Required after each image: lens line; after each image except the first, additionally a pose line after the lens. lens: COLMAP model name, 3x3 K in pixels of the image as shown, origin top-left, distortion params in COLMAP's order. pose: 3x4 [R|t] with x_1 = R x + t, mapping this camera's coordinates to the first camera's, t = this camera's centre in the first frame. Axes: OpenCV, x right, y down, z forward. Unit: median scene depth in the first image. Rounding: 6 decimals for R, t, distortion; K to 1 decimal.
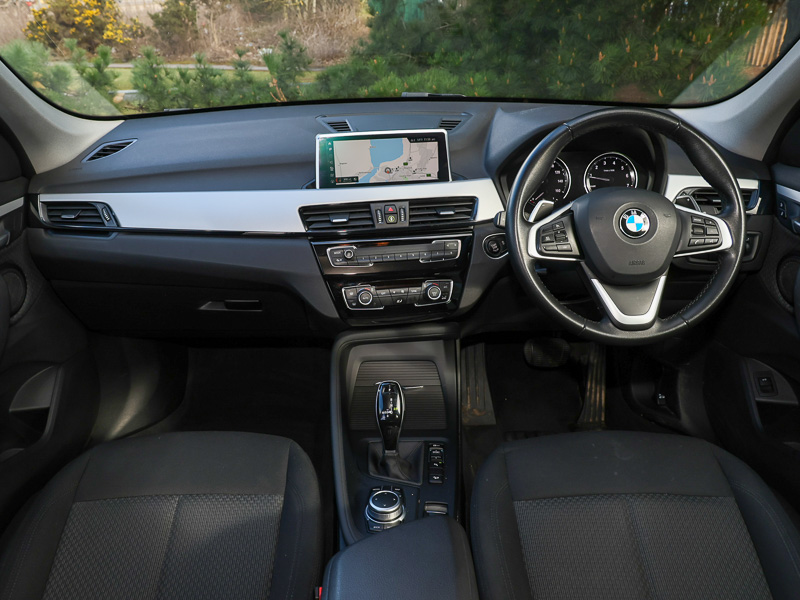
lens RADIAL K [[620.7, 0, 381.4], [0, 620.7, 300.5], [0, 0, 1]] dist [0.003634, -0.004416]
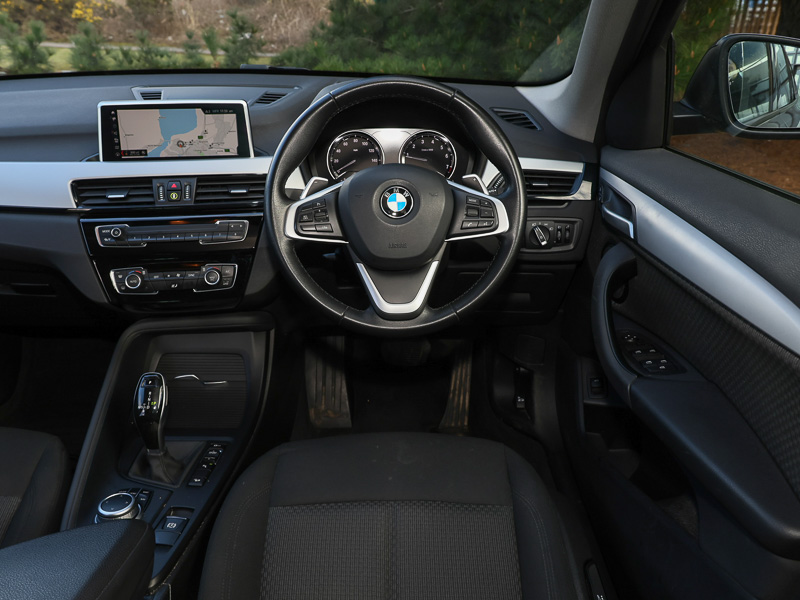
lens RADIAL K [[652.5, 0, 400.0], [0, 652.5, 300.0], [0, 0, 1]] dist [0.009567, 0.003717]
pose [[0.999776, 0.019149, 0.009021, 0.341465], [-0.019093, 0.999799, -0.006183, 0.020727], [-0.009137, 0.006010, 0.999940, 0.037456]]
